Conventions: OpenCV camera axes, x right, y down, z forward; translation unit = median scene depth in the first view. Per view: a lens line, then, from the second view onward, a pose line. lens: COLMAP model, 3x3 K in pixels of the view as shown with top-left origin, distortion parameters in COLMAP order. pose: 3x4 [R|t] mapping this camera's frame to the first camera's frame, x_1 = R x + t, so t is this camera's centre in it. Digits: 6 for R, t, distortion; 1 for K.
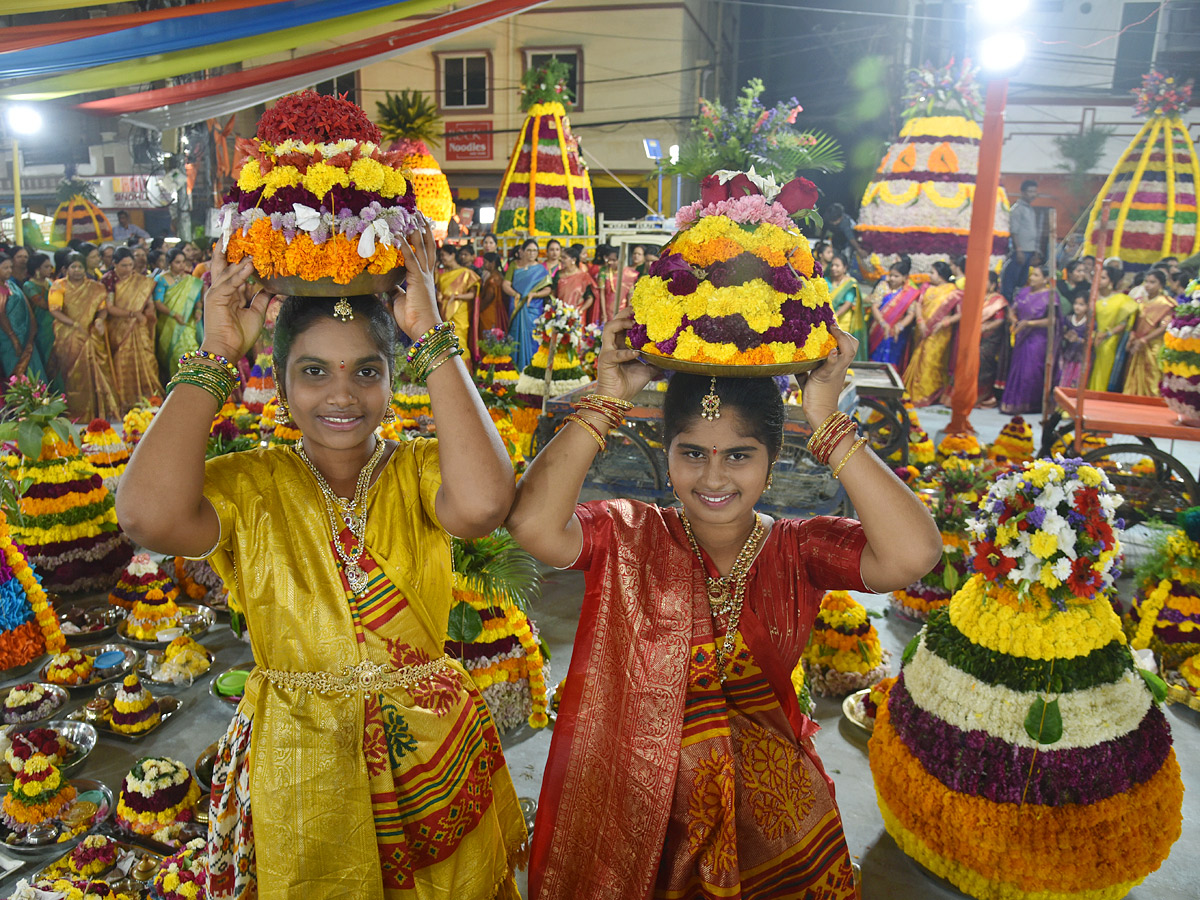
lens RADIAL K [[948.7, 0, 600.0], [0, 948.7, 450.0], [0, 0, 1]] dist [-0.128763, 0.062149]
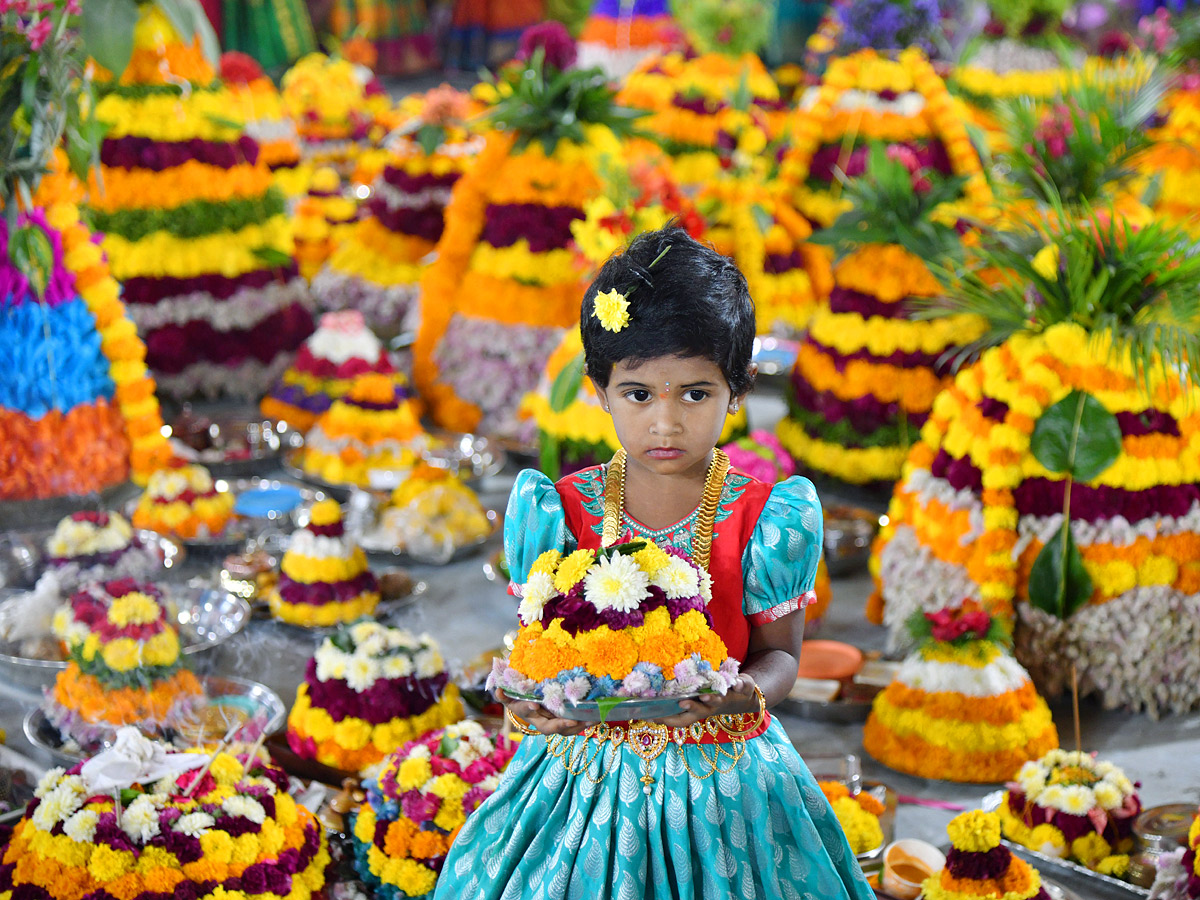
lens RADIAL K [[2808.6, 0, 653.1], [0, 2808.6, 451.0], [0, 0, 1]] dist [0.584824, -0.319211]
pose [[0.947175, 0.077784, -0.311141, 0.051901], [-0.075204, 0.996961, 0.020300, 0.125563], [0.311774, 0.004171, 0.950147, -0.195013]]
